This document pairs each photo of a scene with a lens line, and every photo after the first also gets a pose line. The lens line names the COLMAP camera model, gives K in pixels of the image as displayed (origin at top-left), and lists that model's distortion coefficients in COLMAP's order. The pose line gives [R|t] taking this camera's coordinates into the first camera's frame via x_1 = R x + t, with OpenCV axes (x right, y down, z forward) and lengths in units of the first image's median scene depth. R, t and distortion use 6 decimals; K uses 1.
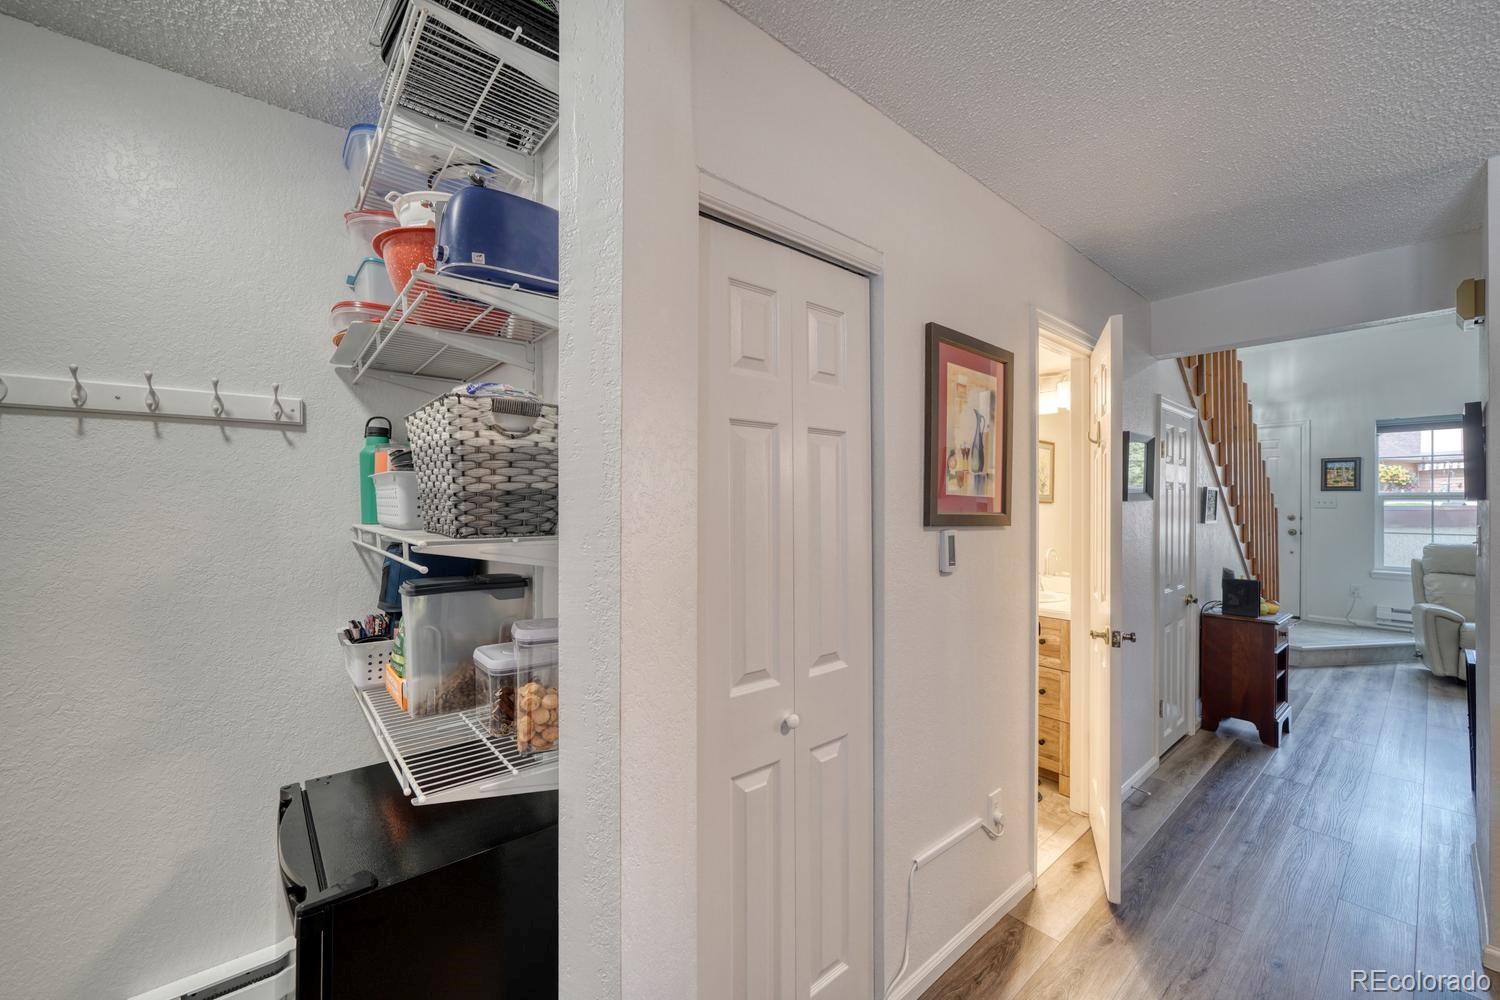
lens RADIAL K [[574.3, 0, 729.8], [0, 574.3, 500.6], [0, 0, 1]] dist [-0.008903, -0.000281]
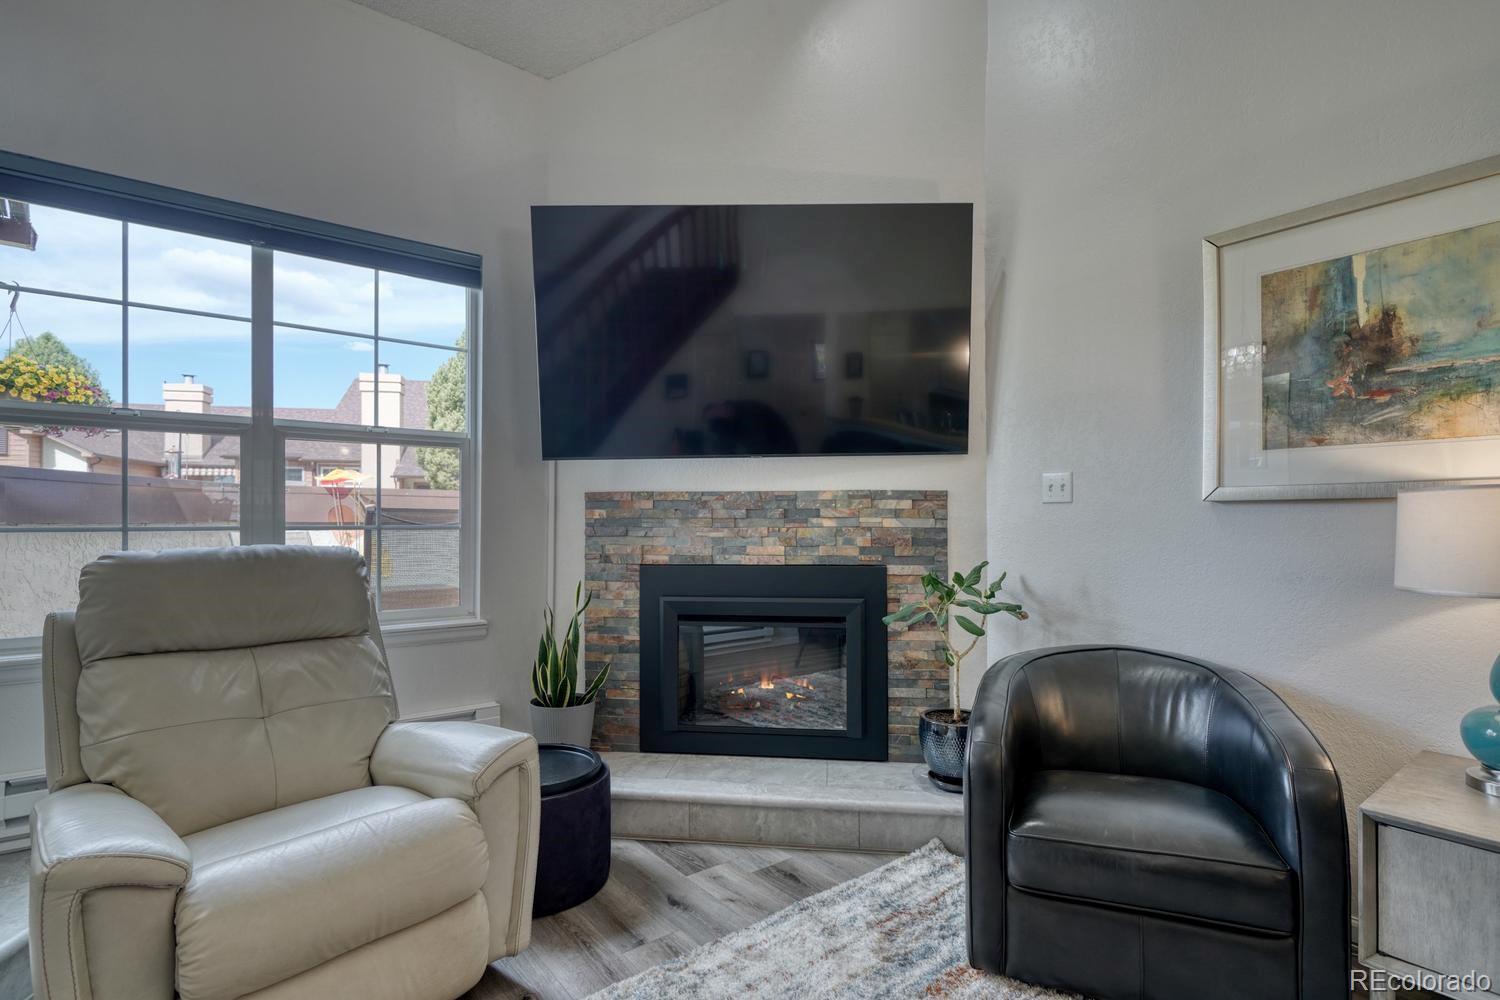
lens RADIAL K [[715.2, 0, 733.9], [0, 715.2, 522.0], [0, 0, 1]] dist [-0.016491, 0.001651]
pose [[0.034492, -0.003504, 0.999399, 2.764660], [-0.000073, 0.999994, 0.003509, 0.180554], [-0.999405, -0.000194, 0.034491, 2.072056]]
